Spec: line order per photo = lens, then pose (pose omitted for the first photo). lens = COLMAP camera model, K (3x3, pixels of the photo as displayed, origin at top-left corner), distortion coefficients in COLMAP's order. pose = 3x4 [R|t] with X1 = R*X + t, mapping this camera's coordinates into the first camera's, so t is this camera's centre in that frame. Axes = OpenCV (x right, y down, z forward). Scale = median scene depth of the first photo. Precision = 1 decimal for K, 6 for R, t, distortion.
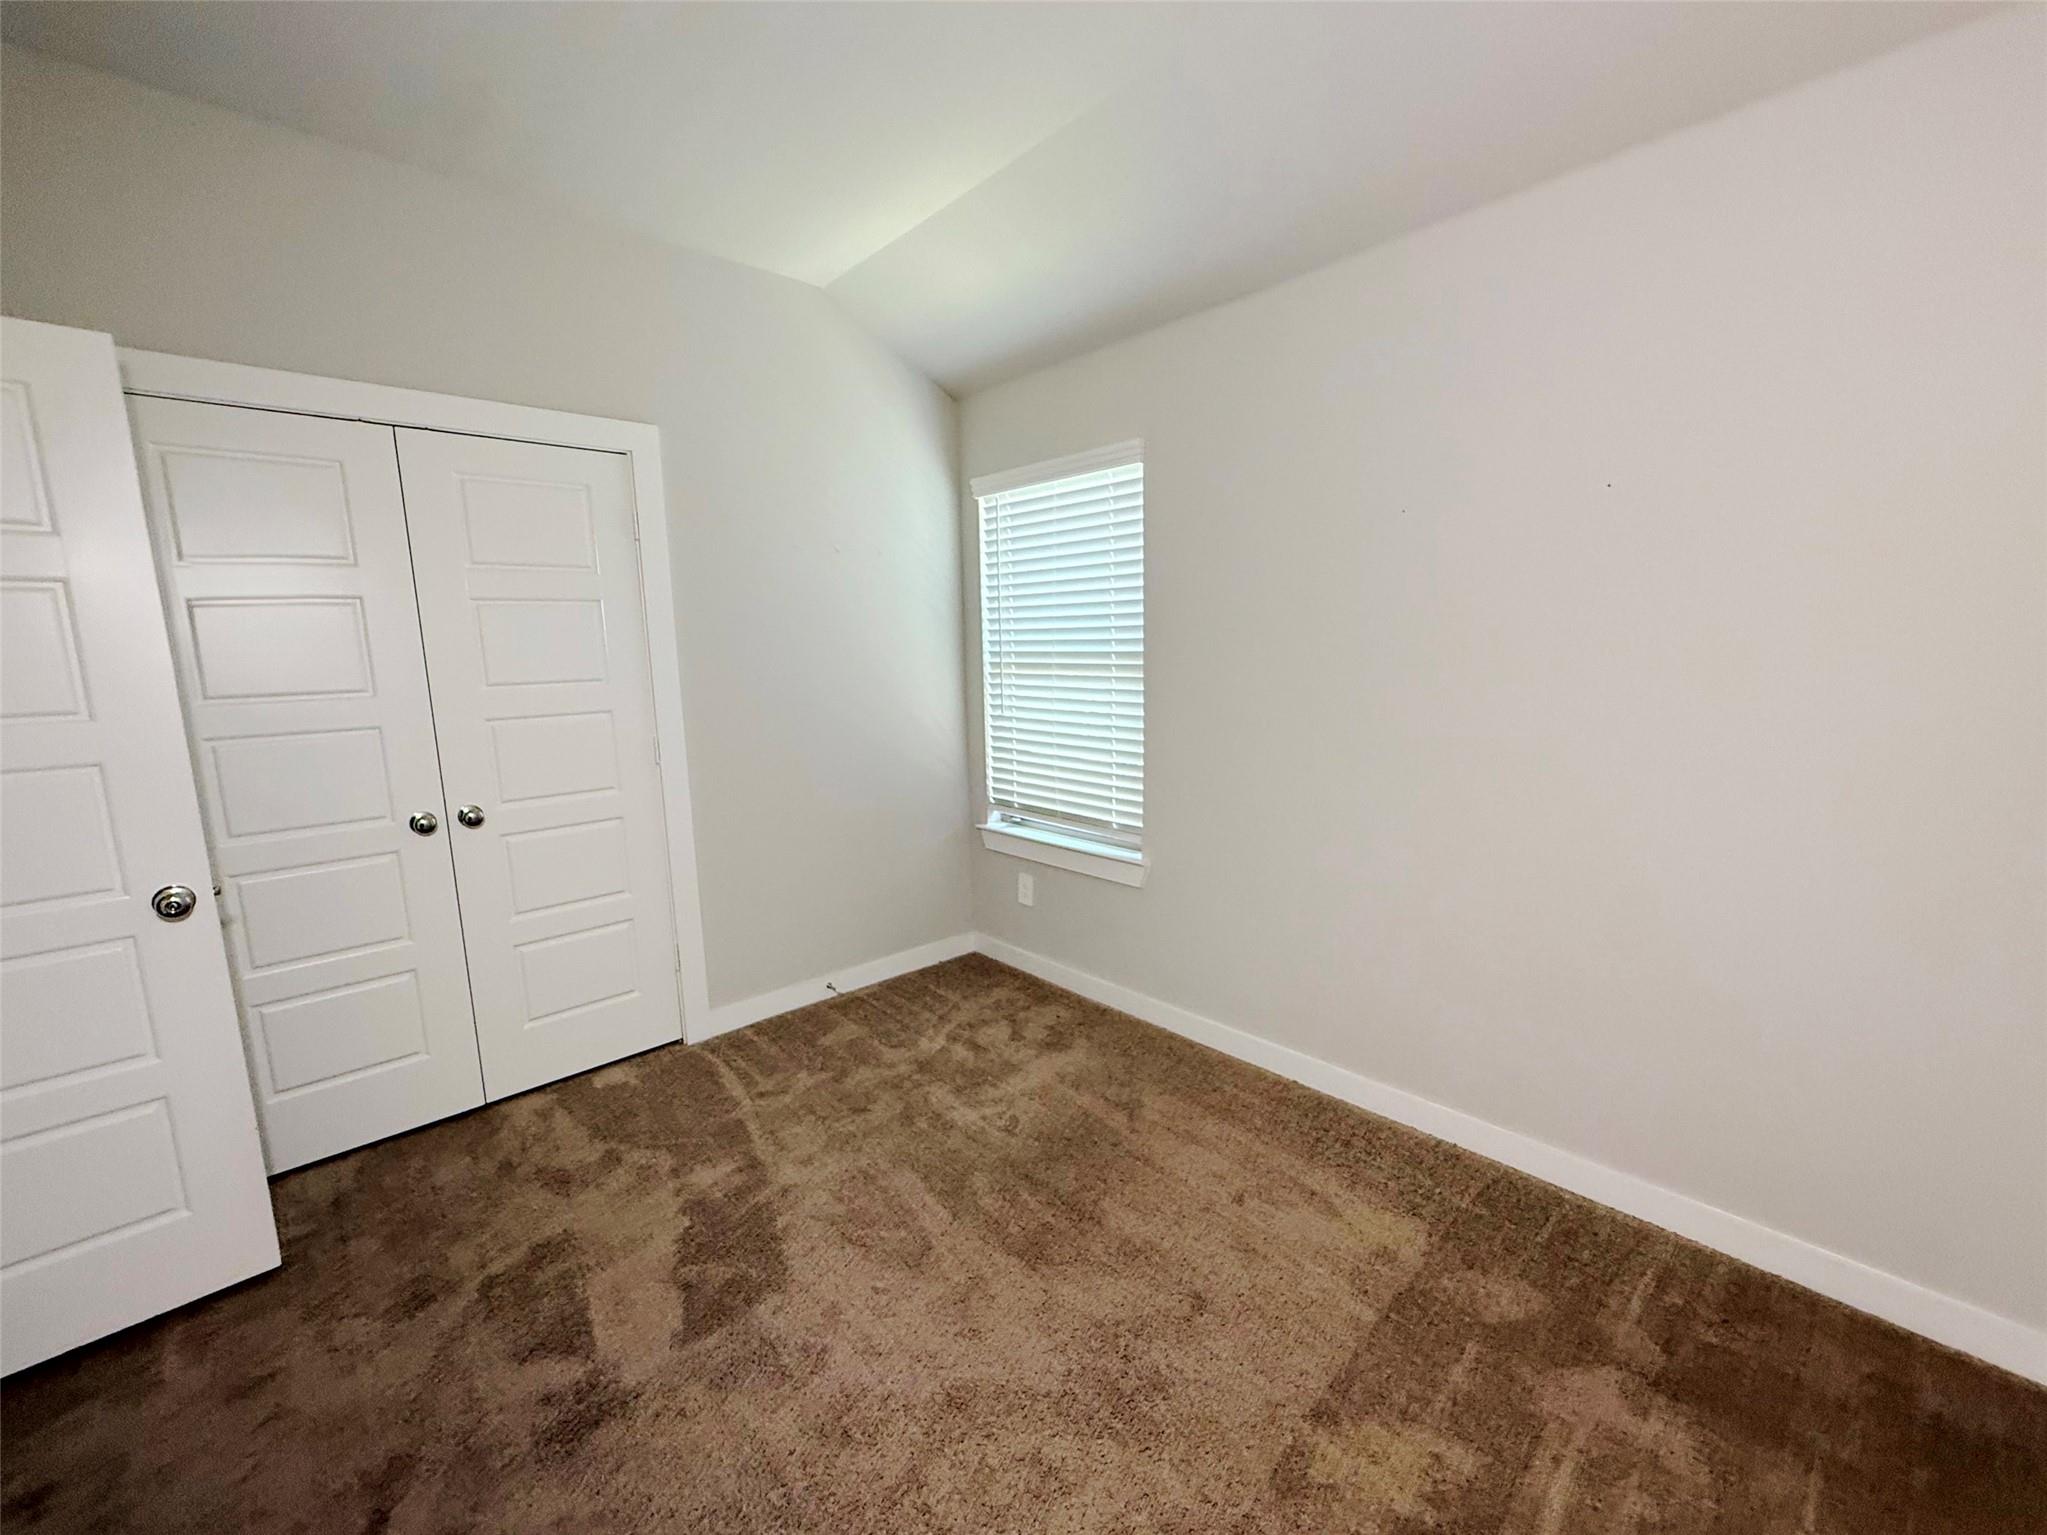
lens RADIAL K [[828.7, 0, 1036.9], [0, 828.7, 774.9], [0, 0, 1]] dist [-0.001598, -0.001363]
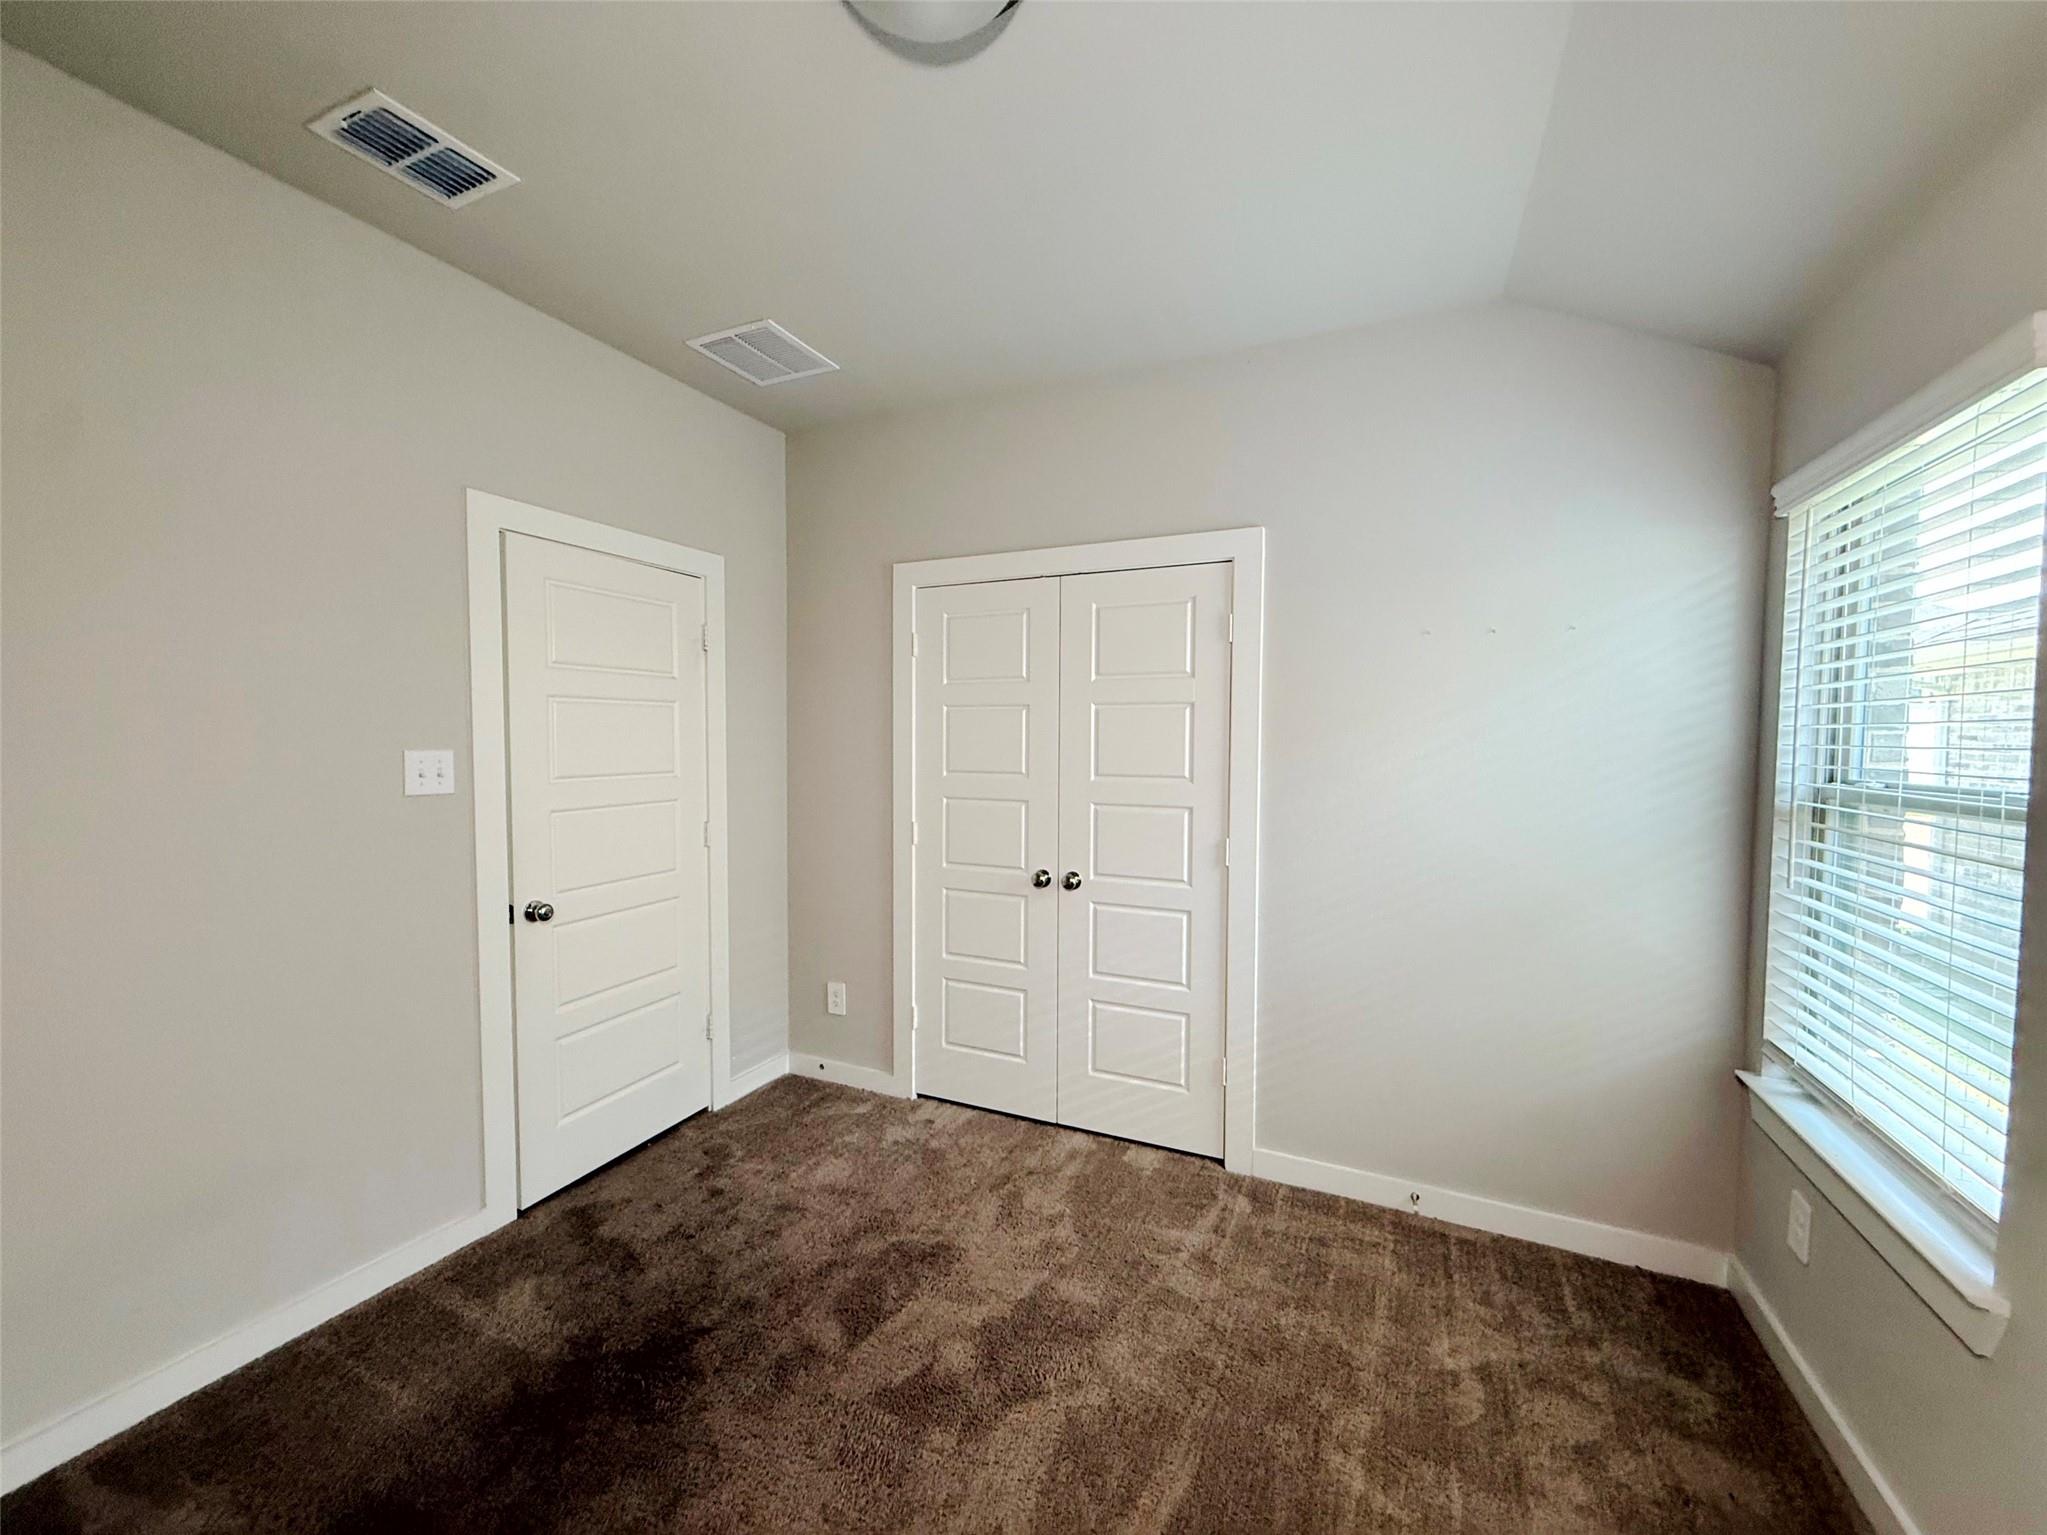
lens RADIAL K [[828.7, 0, 1021.8], [0, 828.7, 767.3], [0, 0, 1]] dist [-0.001598, -0.001363]
pose [[0.372923, 0.062116, -0.925781, 0.355551], [-0.165755, 0.986167, -0.000602, -0.088674], [0.912937, 0.153677, 0.378060, 0.397064]]
